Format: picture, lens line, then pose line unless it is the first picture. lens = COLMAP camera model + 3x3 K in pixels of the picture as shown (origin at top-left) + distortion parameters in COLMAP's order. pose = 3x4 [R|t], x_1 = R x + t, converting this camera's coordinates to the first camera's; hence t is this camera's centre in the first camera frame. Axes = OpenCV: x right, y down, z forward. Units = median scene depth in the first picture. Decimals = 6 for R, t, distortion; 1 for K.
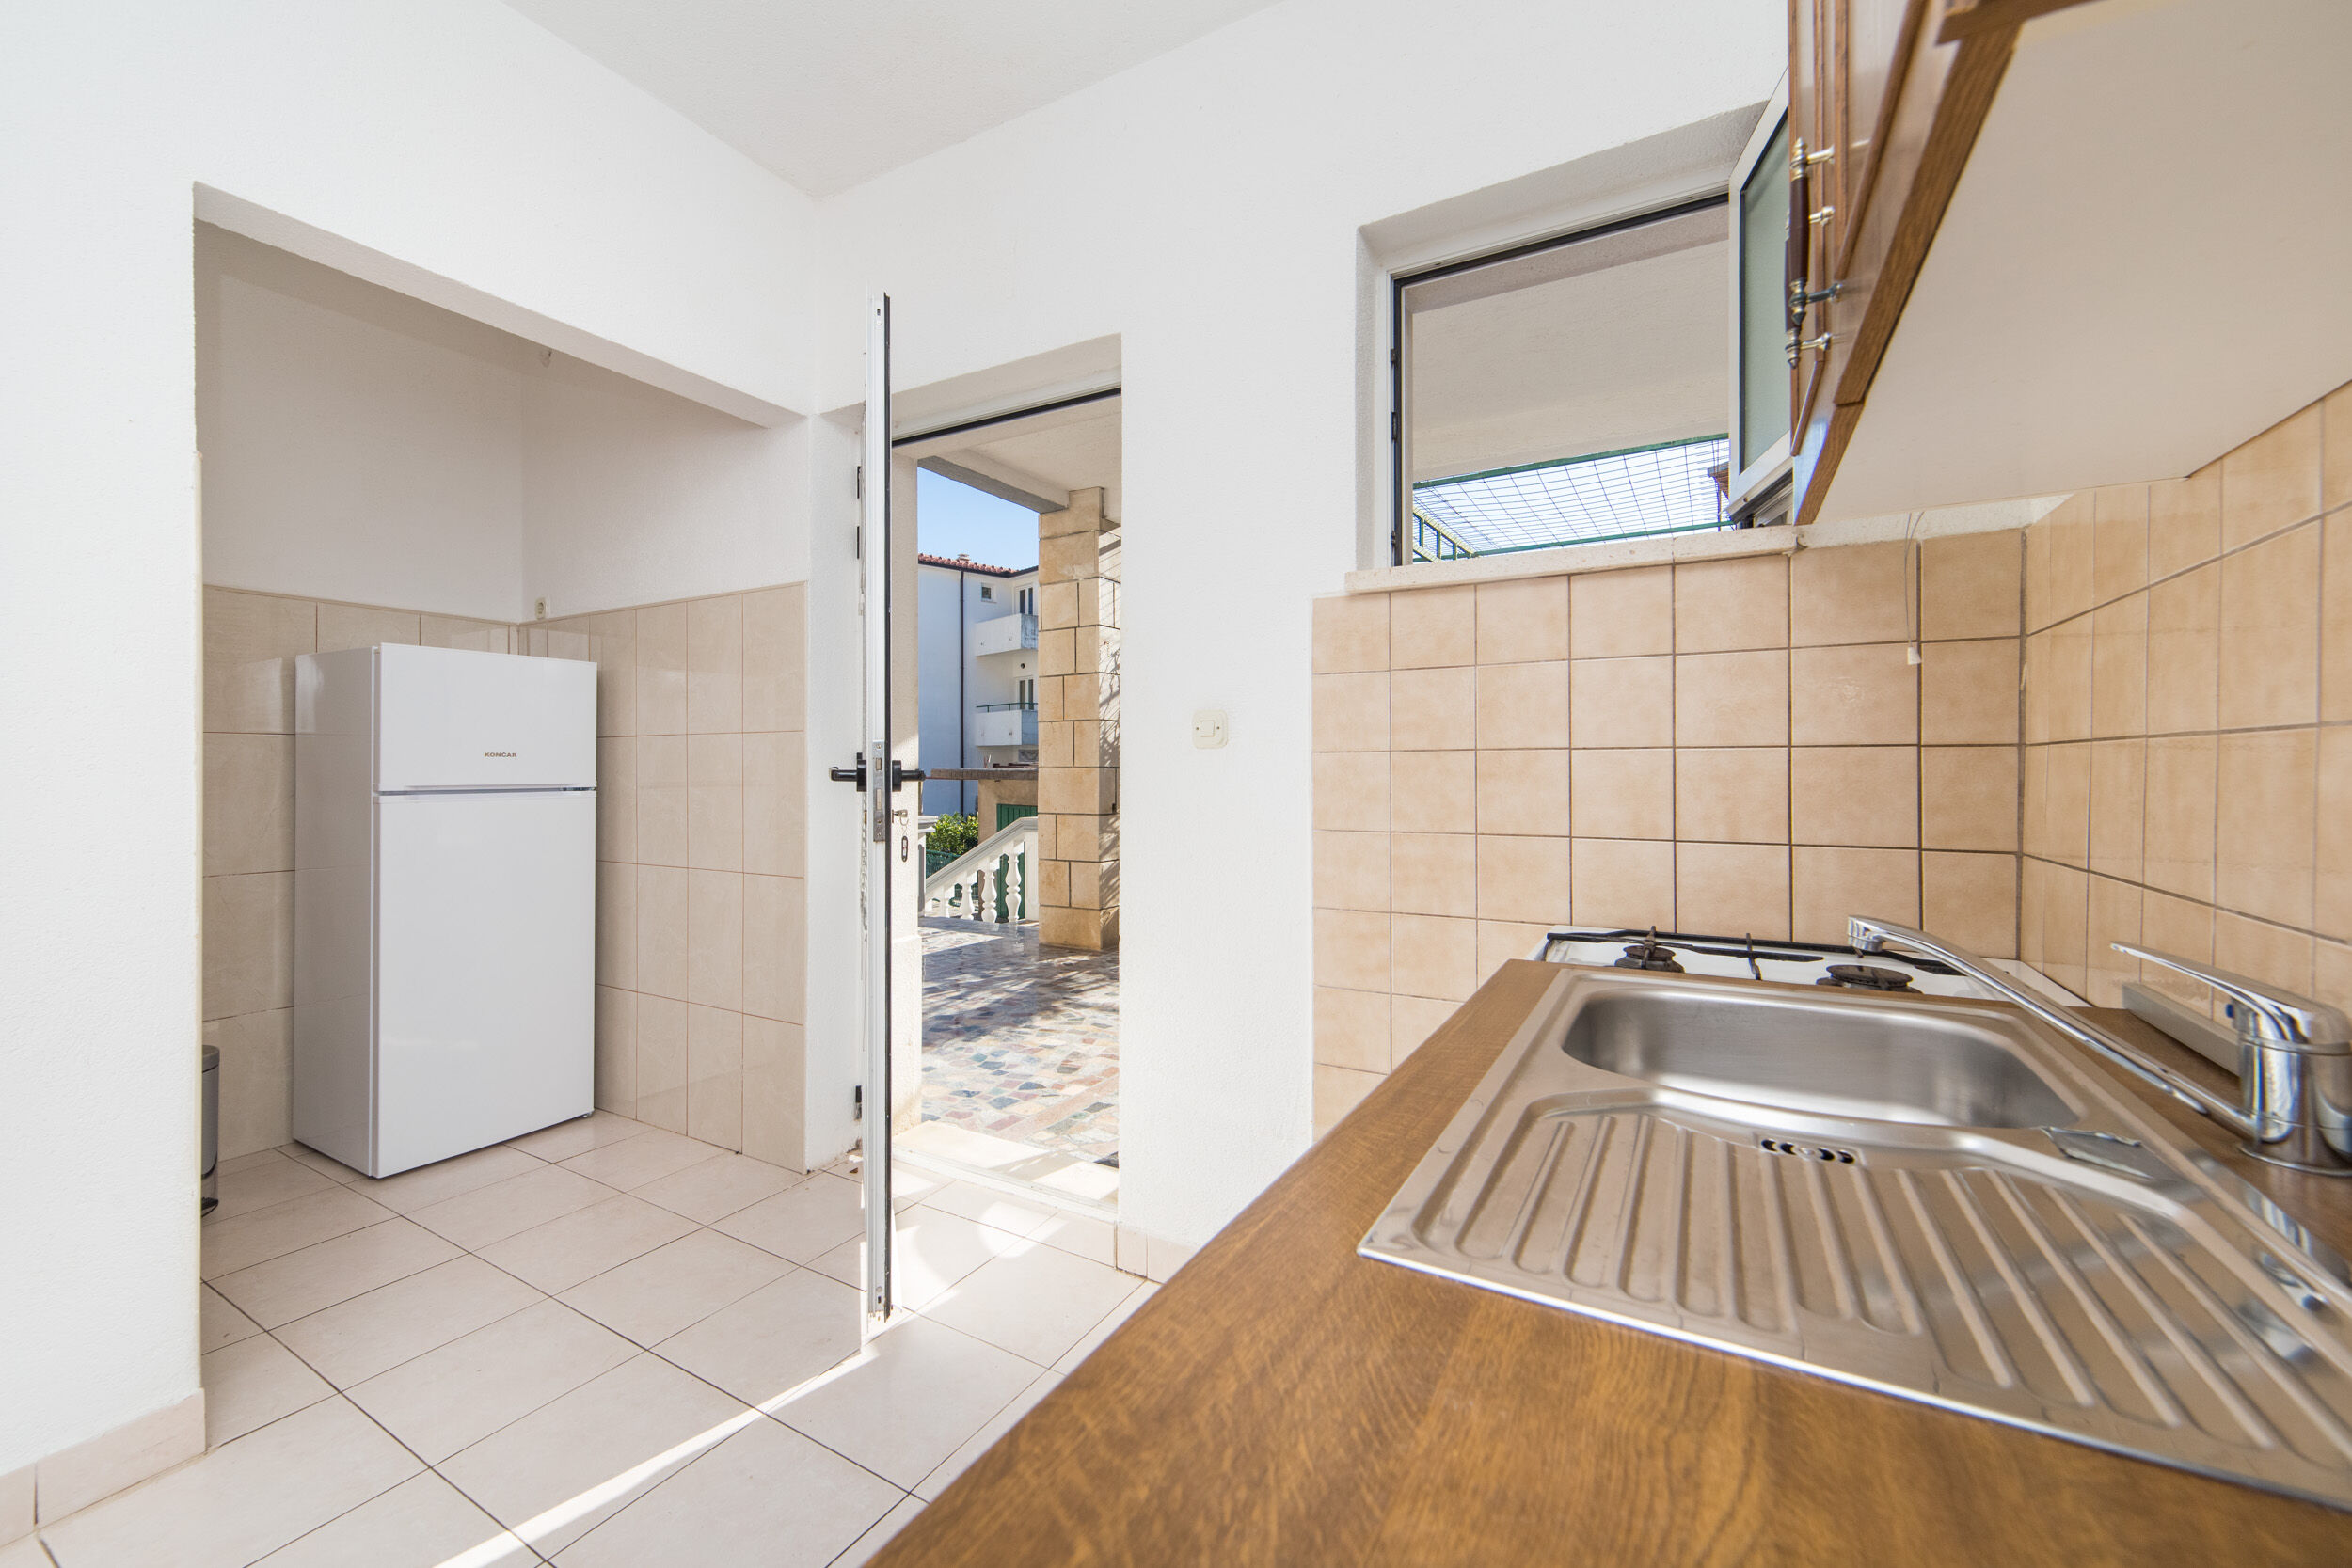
lens RADIAL K [[919.2, 0, 1176.8], [0, 919.2, 766.1], [0, 0, 1]] dist [0.005217, -0.002235]
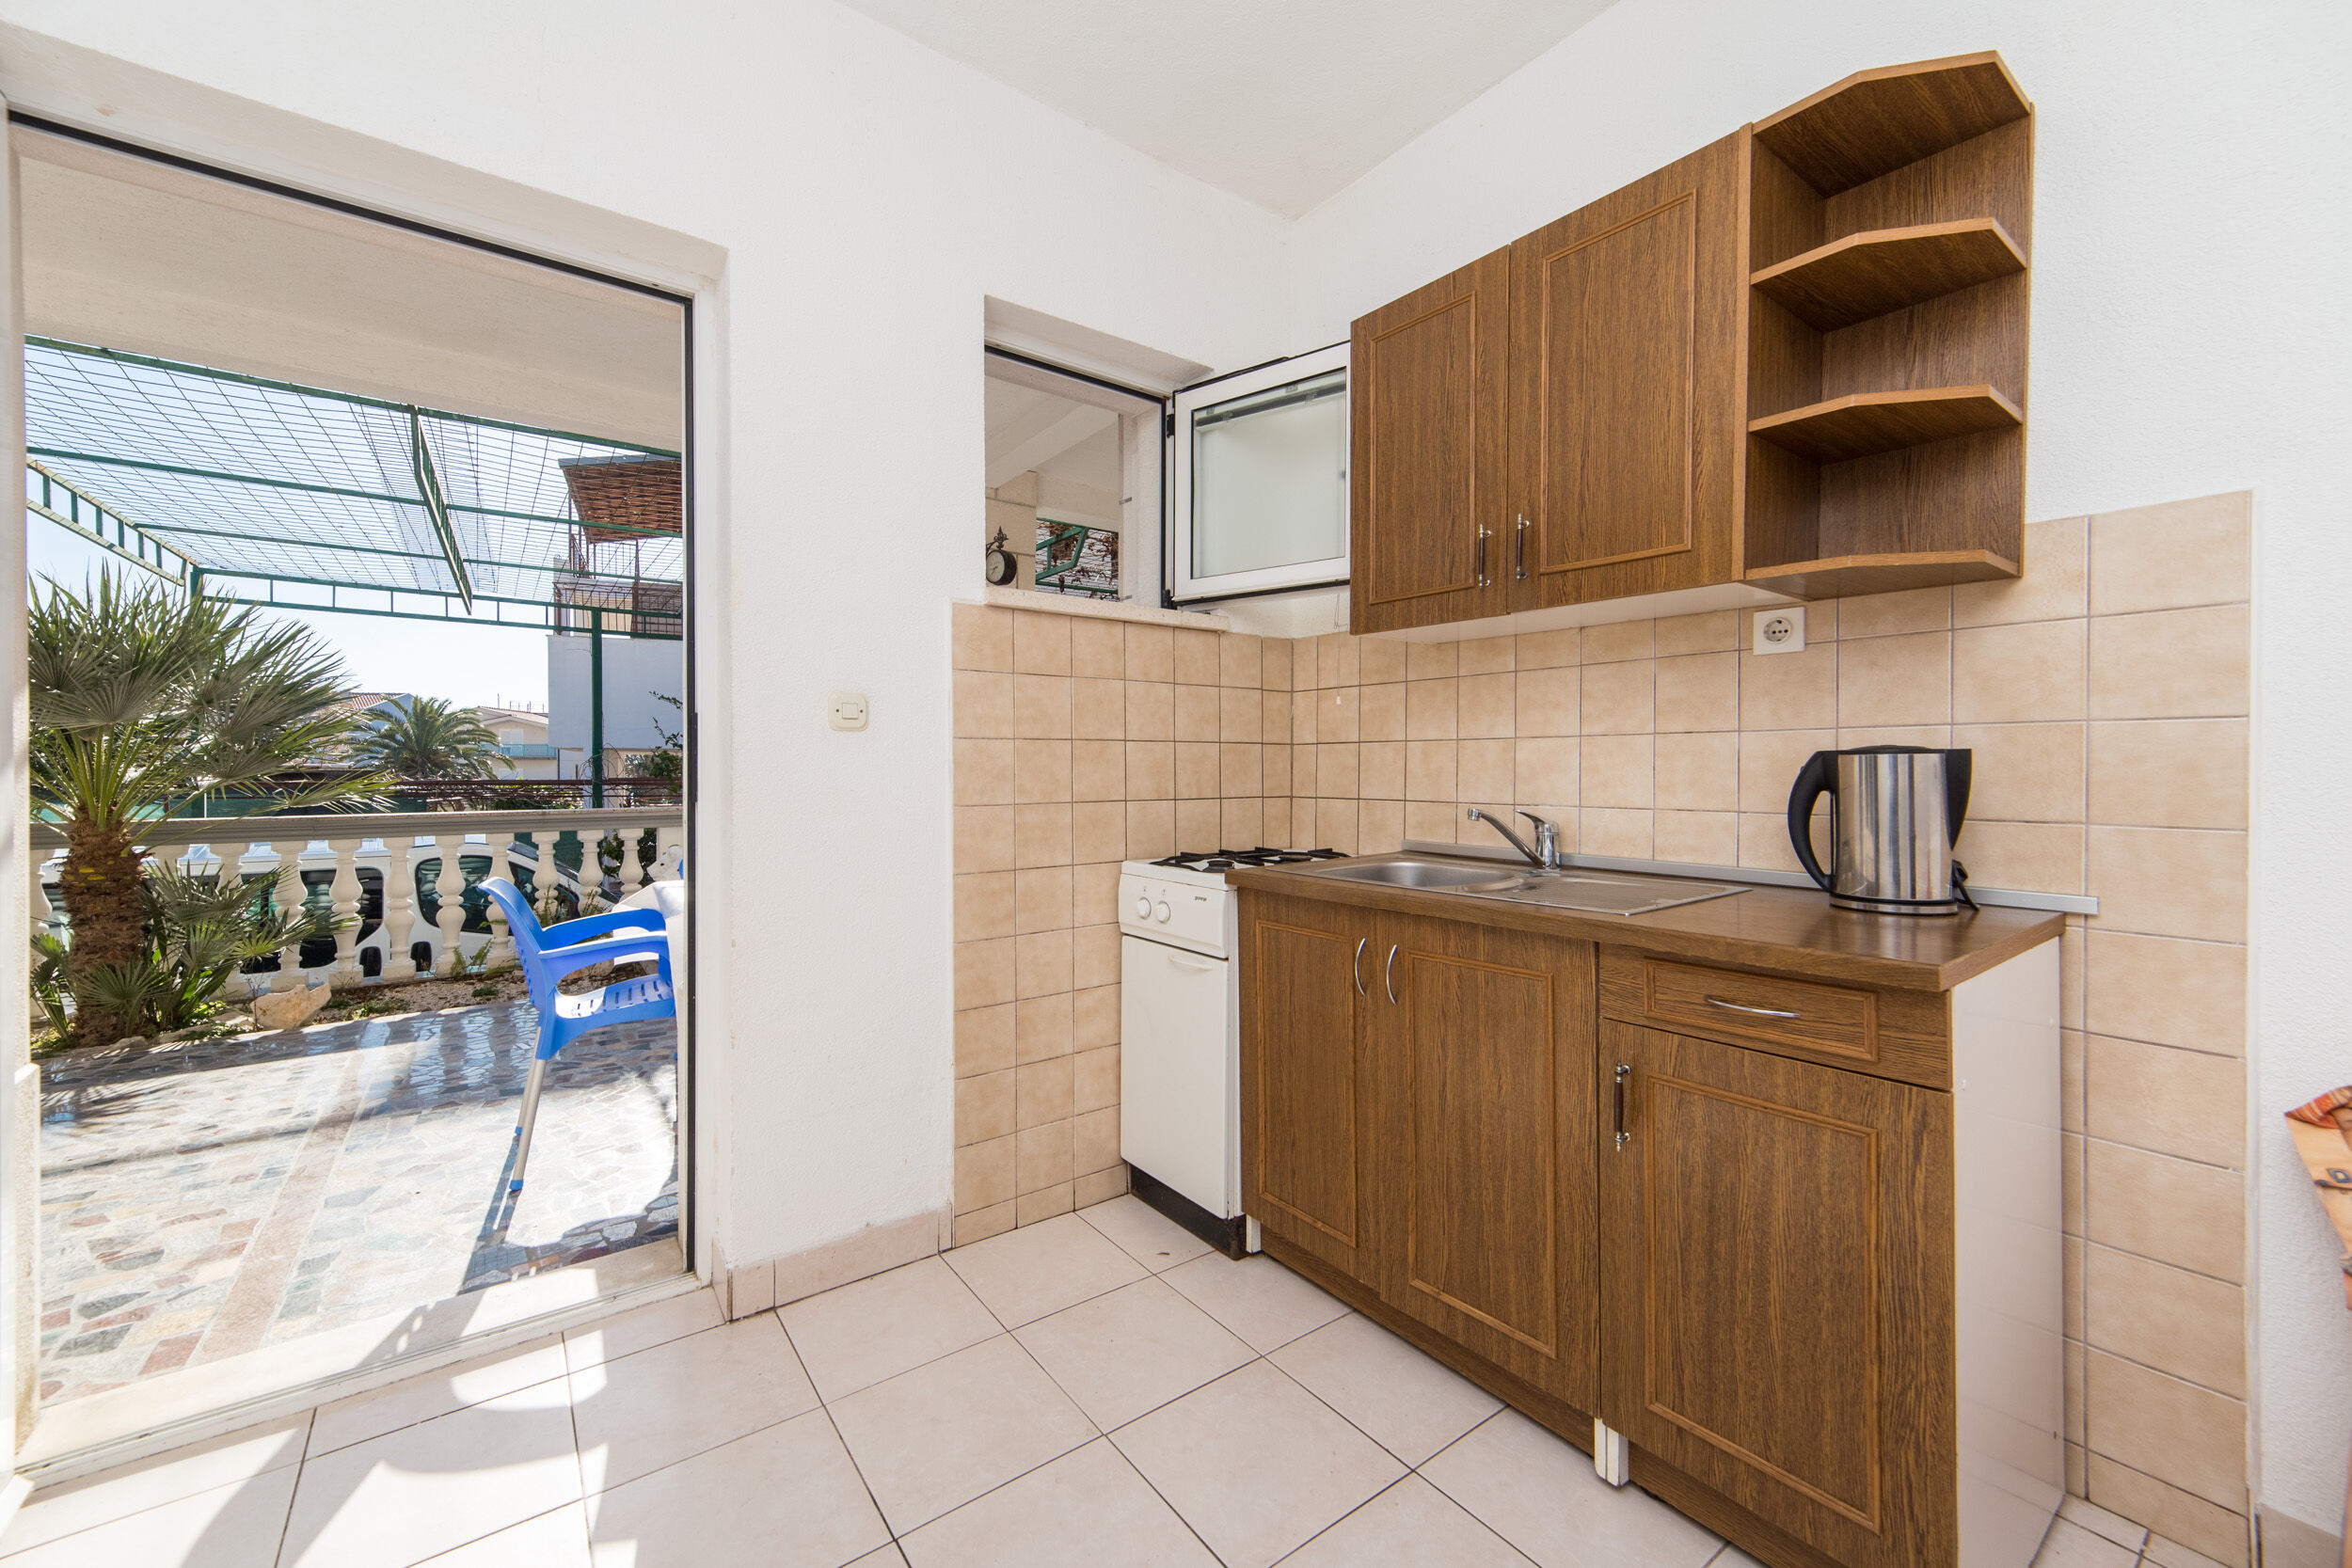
lens RADIAL K [[919.2, 0, 1175.8], [0, 919.2, 772.2], [0, 0, 1]] dist [0.005217, -0.002235]
pose [[0.408245, -0.005271, 0.912857, -0.772999], [-0.000952, 0.999980, 0.006200, 0.019832], [-0.912872, -0.003400, 0.408232, 0.289334]]
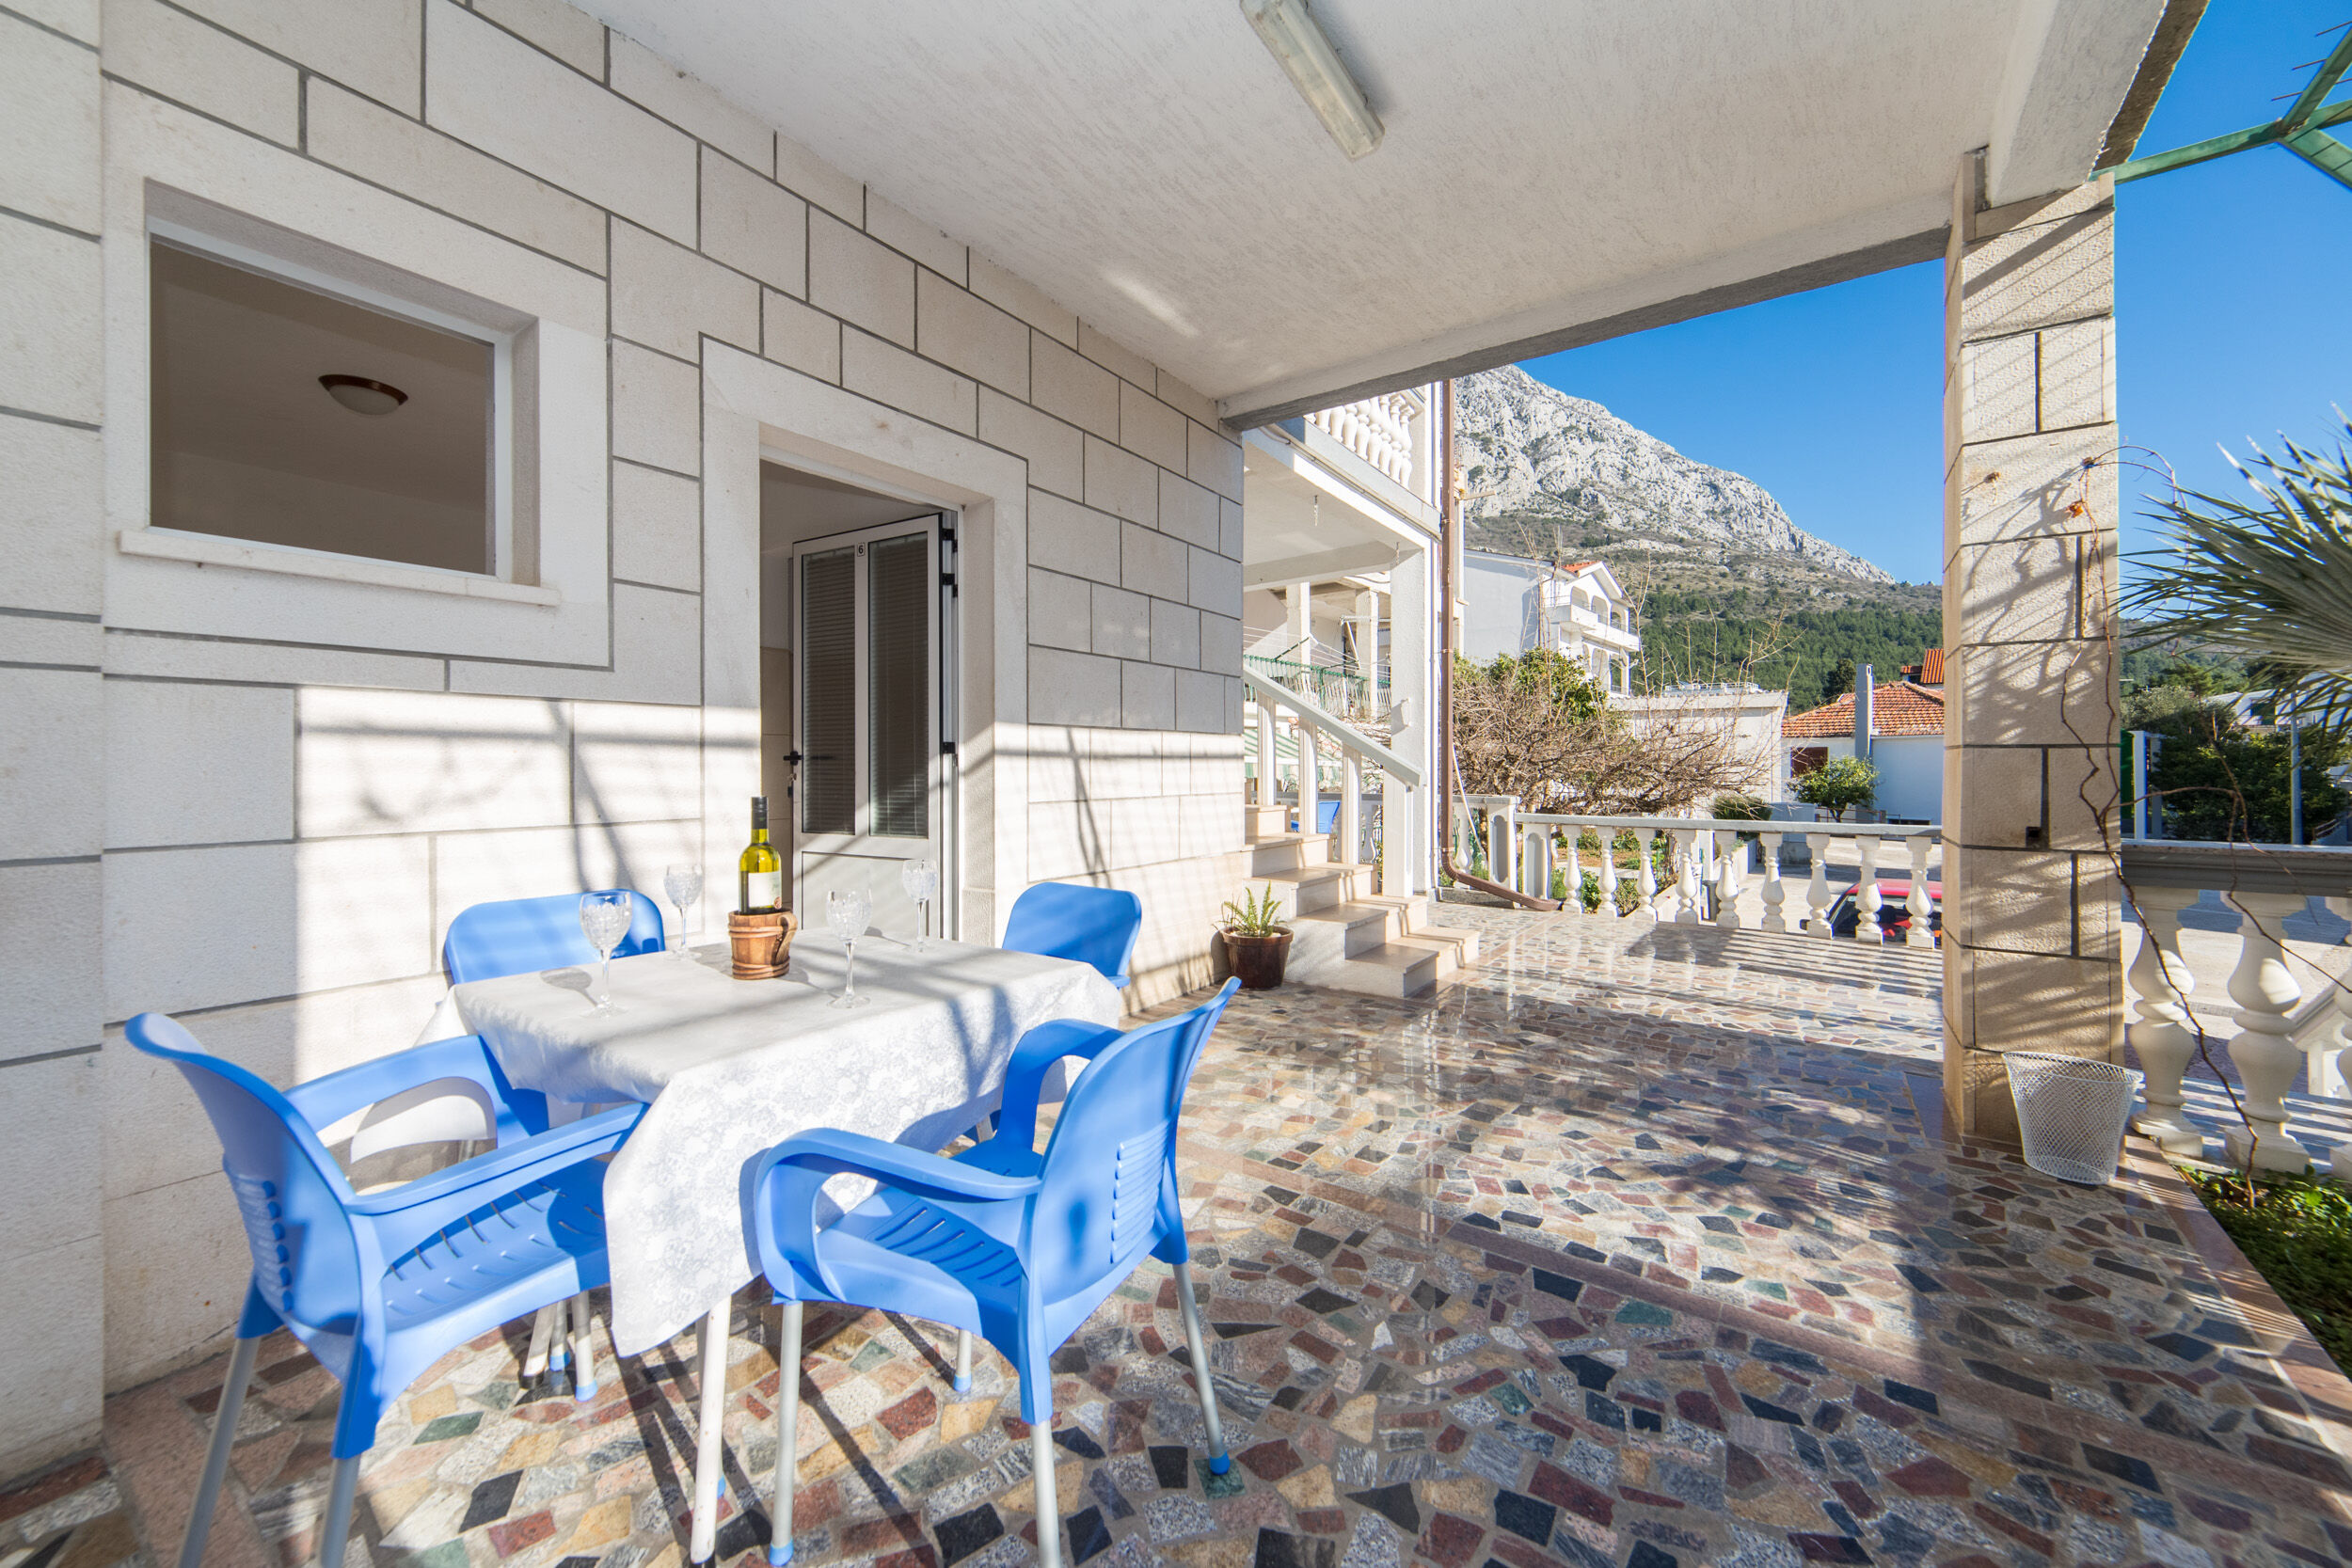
lens RADIAL K [[919.2, 0, 1178.9], [0, 919.2, 770.2], [0, 0, 1]] dist [0.005217, -0.002235]
pose [[-0.070780, 0.008724, -0.997454, 1.366747], [0.001262, 0.999962, 0.008657, 0.032147], [0.997491, -0.000646, -0.070788, 2.047742]]
